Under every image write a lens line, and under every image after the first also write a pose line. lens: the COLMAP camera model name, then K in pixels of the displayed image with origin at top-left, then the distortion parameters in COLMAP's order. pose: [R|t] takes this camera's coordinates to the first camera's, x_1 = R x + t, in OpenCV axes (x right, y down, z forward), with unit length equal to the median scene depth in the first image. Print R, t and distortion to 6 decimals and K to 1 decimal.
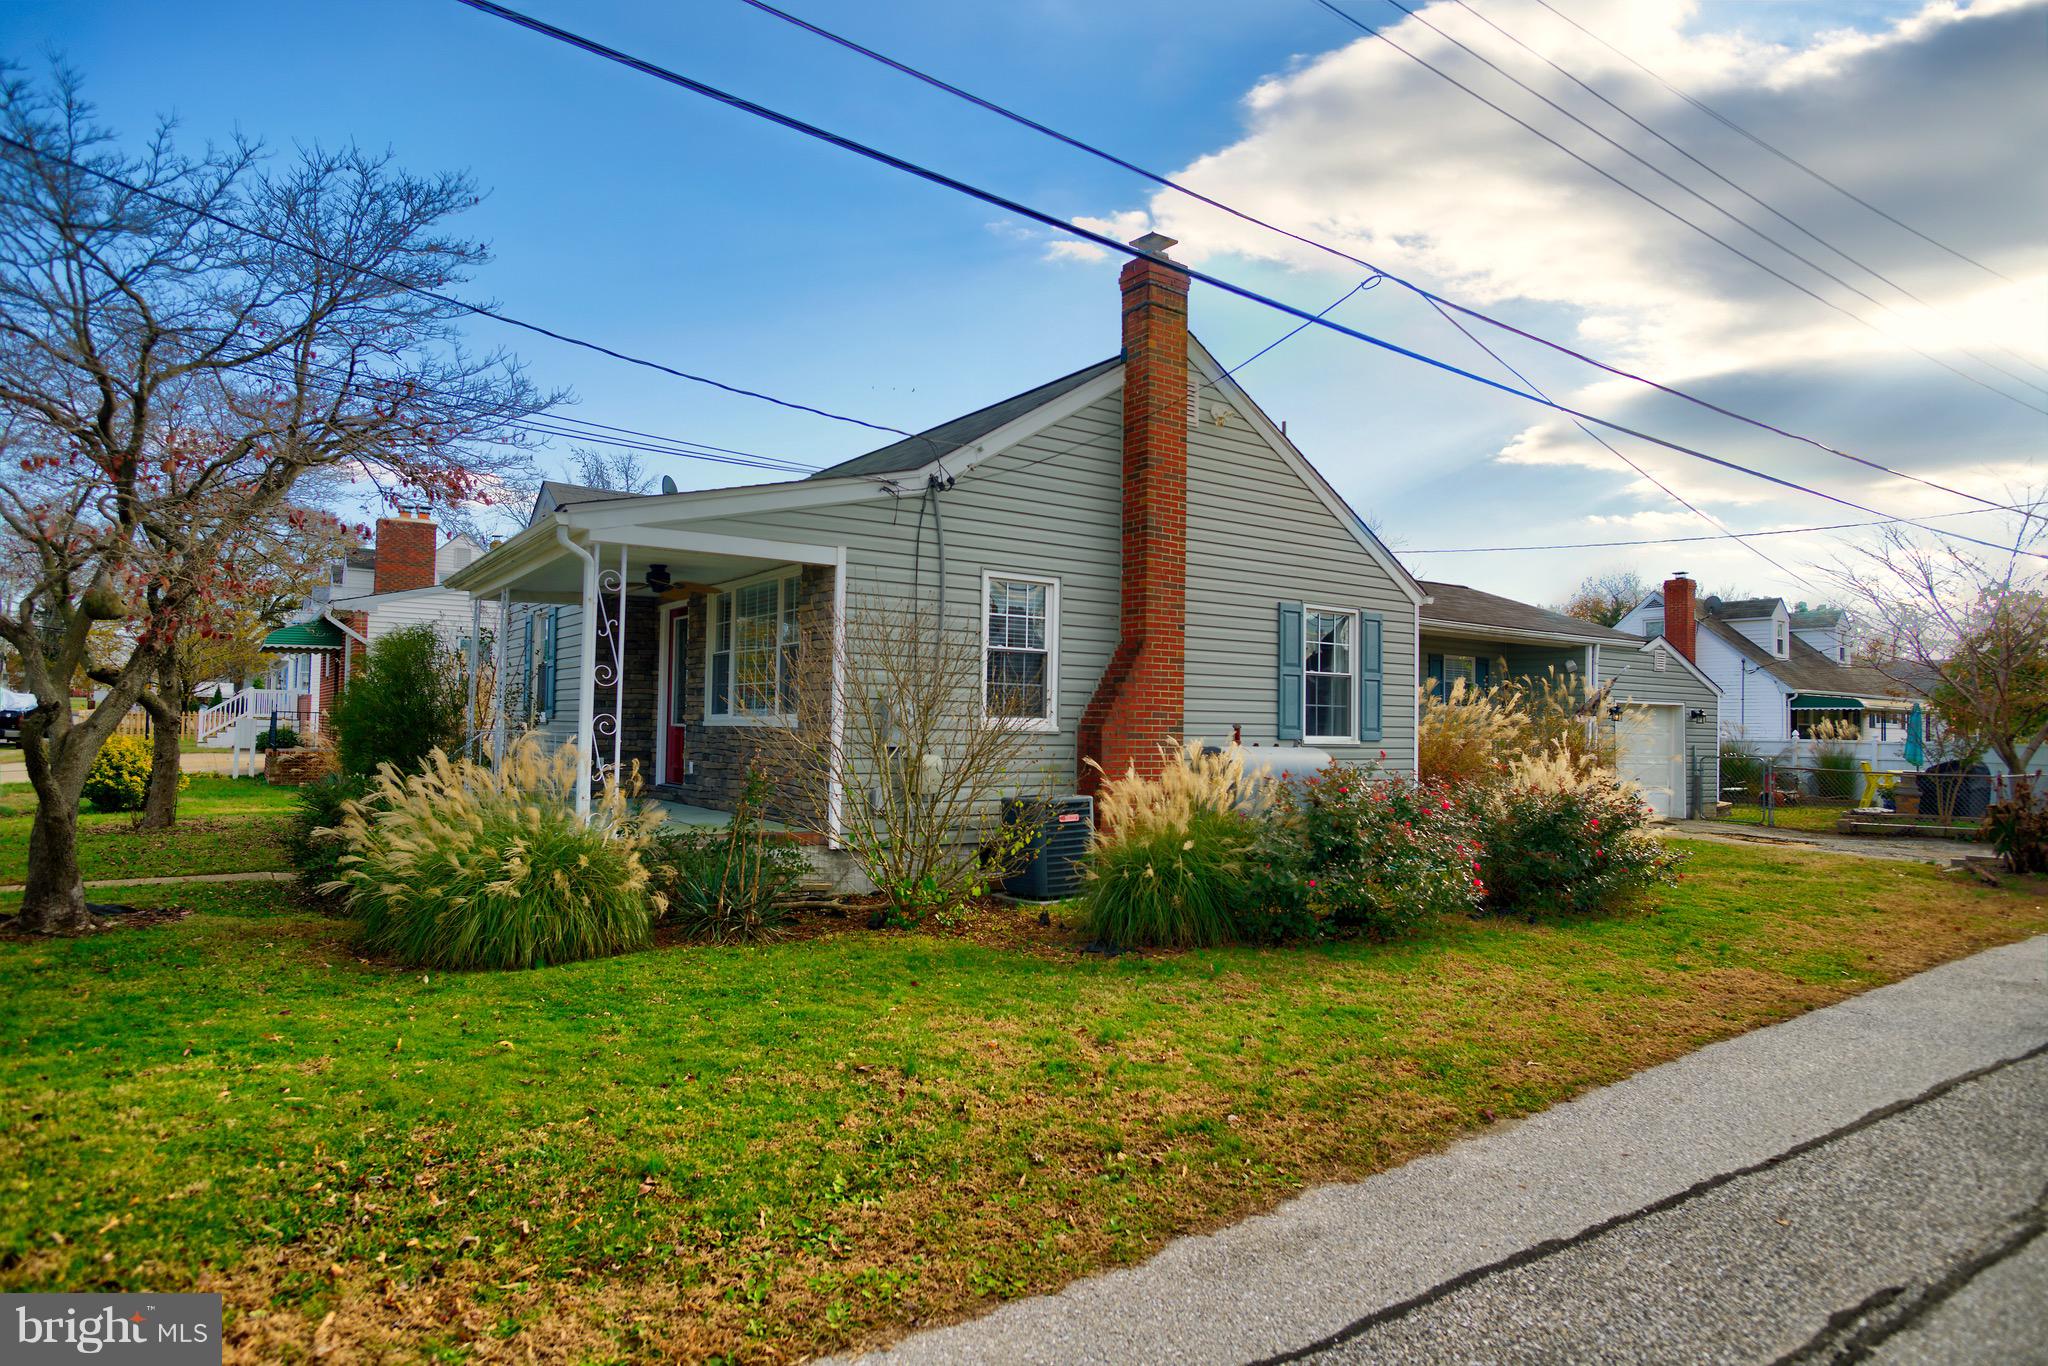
lens RADIAL K [[1173.1, 0, 1026.6], [0, 1173.1, 680.3], [0, 0, 1]] dist [-0.041558, 0.017529]
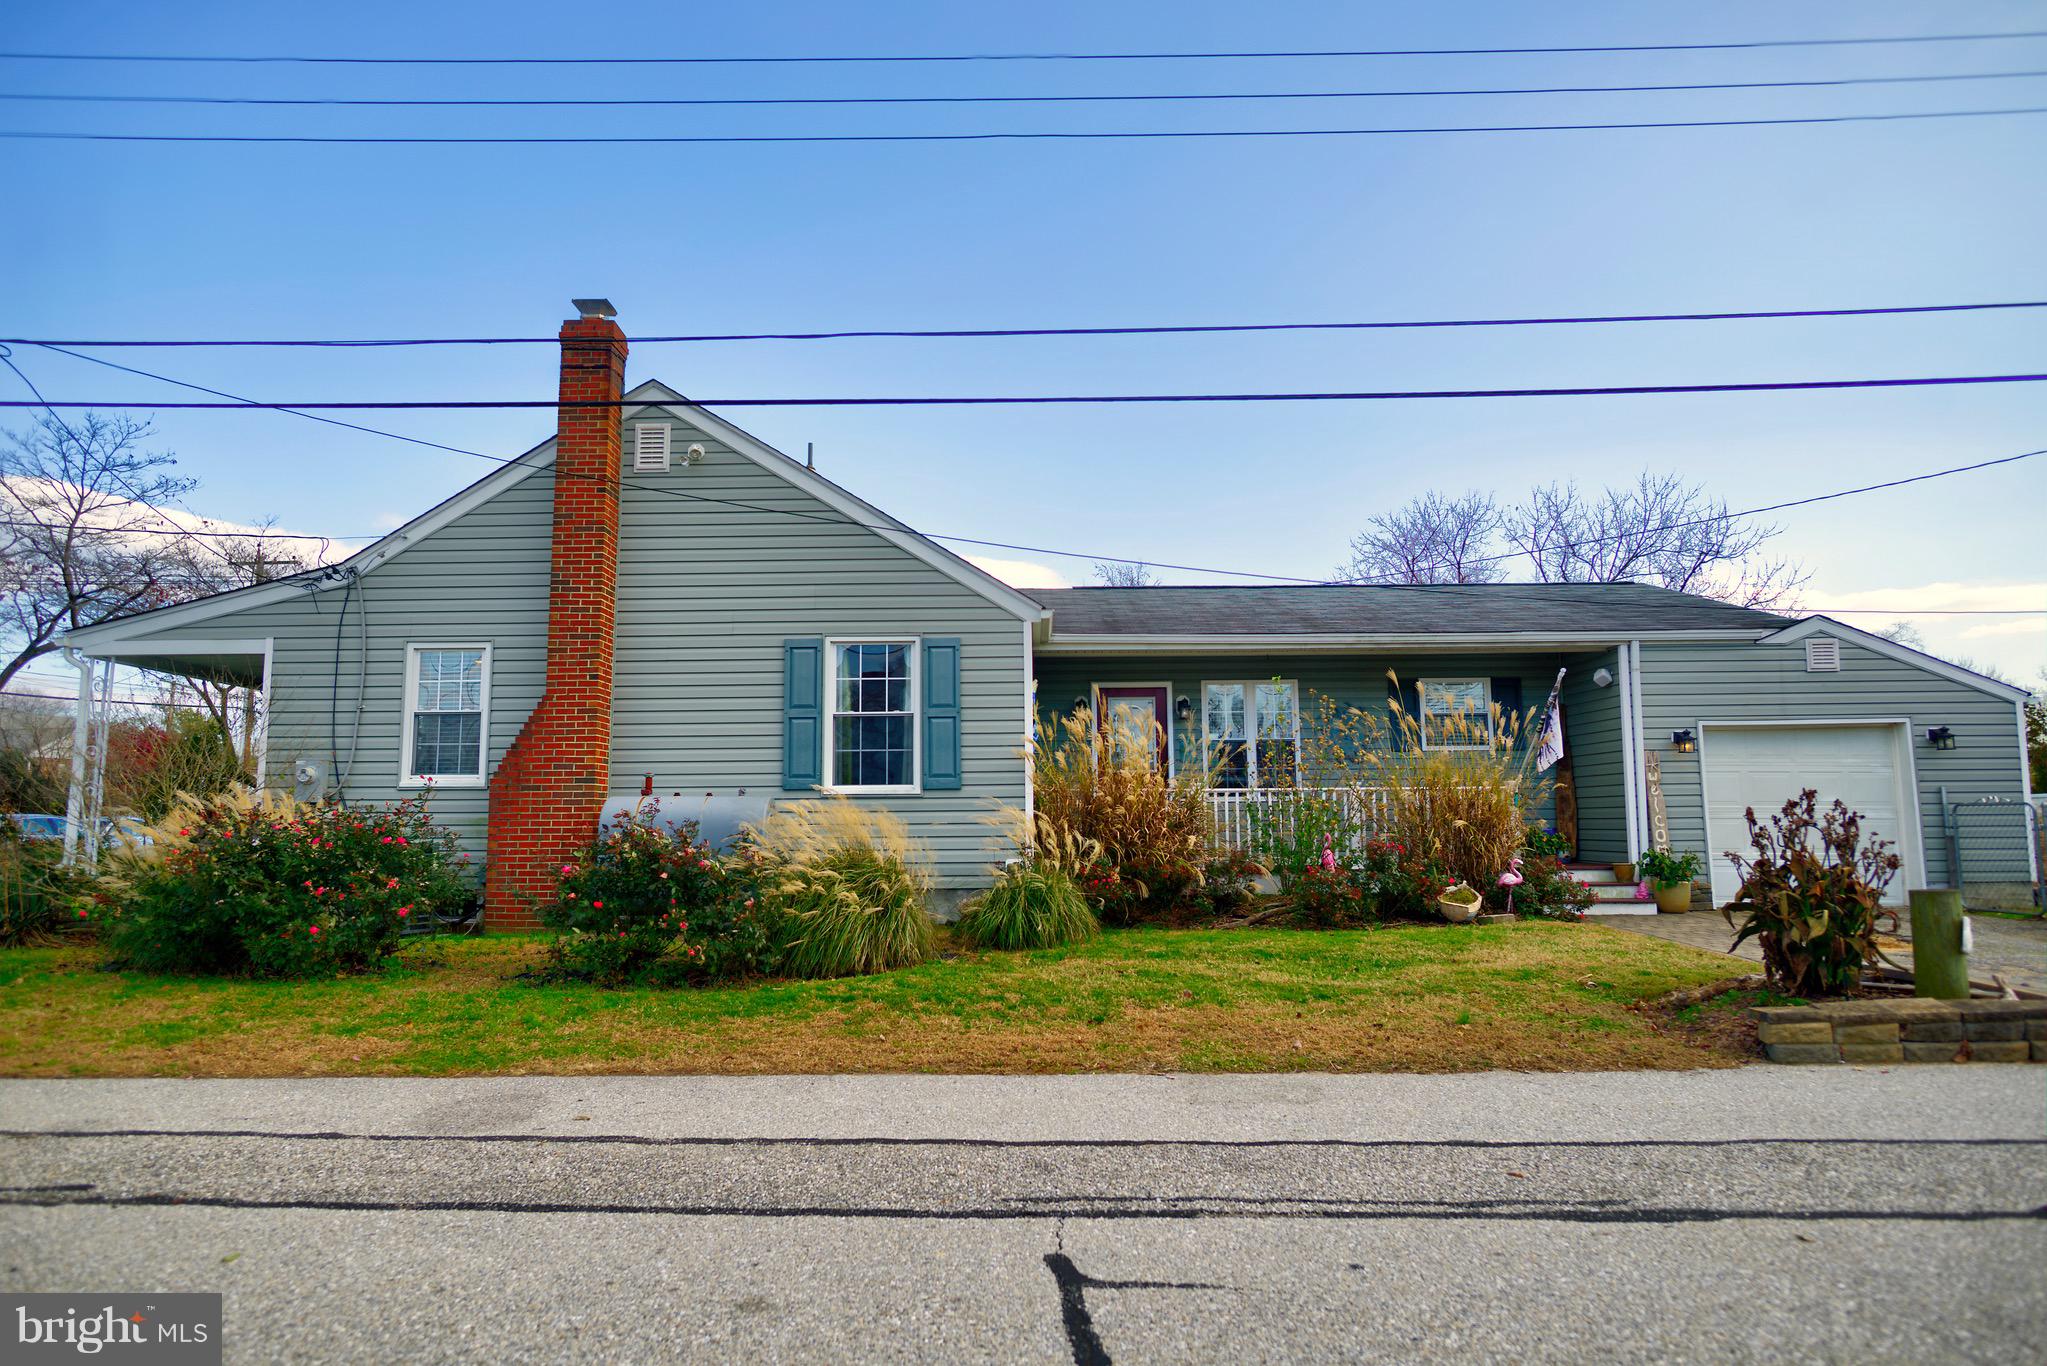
lens RADIAL K [[1172.5, 0, 1026.1], [0, 1172.5, 680.3], [0, 0, 1]] dist [-0.041558, 0.017529]
pose [[0.808259, -0.092765, -0.581474, 0.850104], [0.044389, 0.994302, -0.096923, 0.058930], [0.587152, 0.052528, 0.807771, 0.357337]]
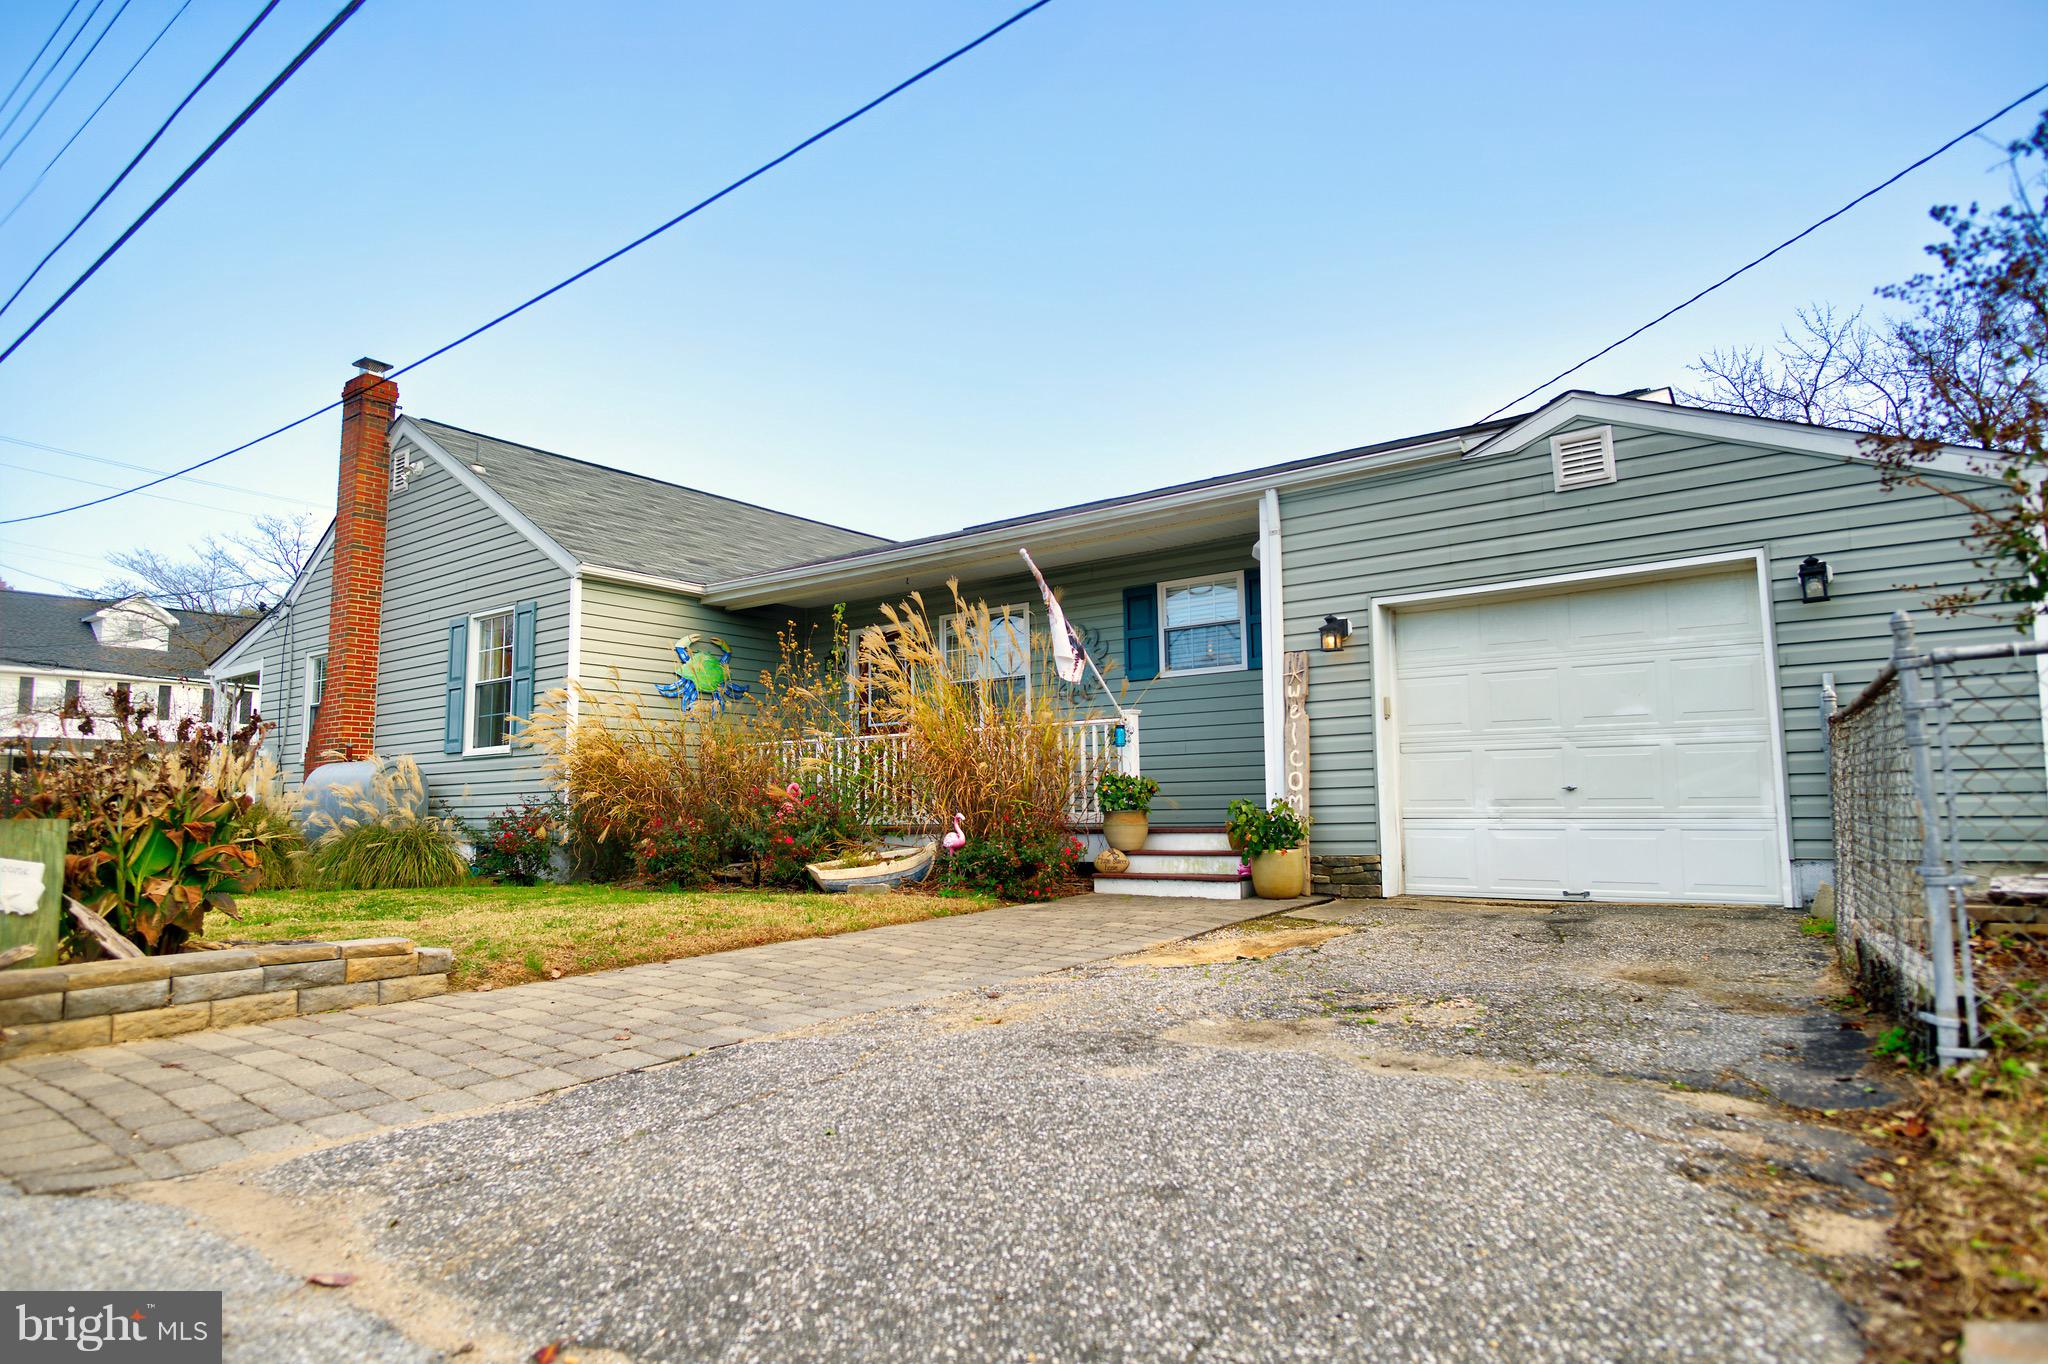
lens RADIAL K [[1173.1, 0, 1026.6], [0, 1173.1, 679.3], [0, 0, 1]] dist [-0.041558, 0.017529]
pose [[0.311477, -0.126263, -0.941828, 1.254107], [0.062759, 0.991702, -0.112194, 0.123279], [0.948179, -0.024162, 0.316817, 1.096239]]
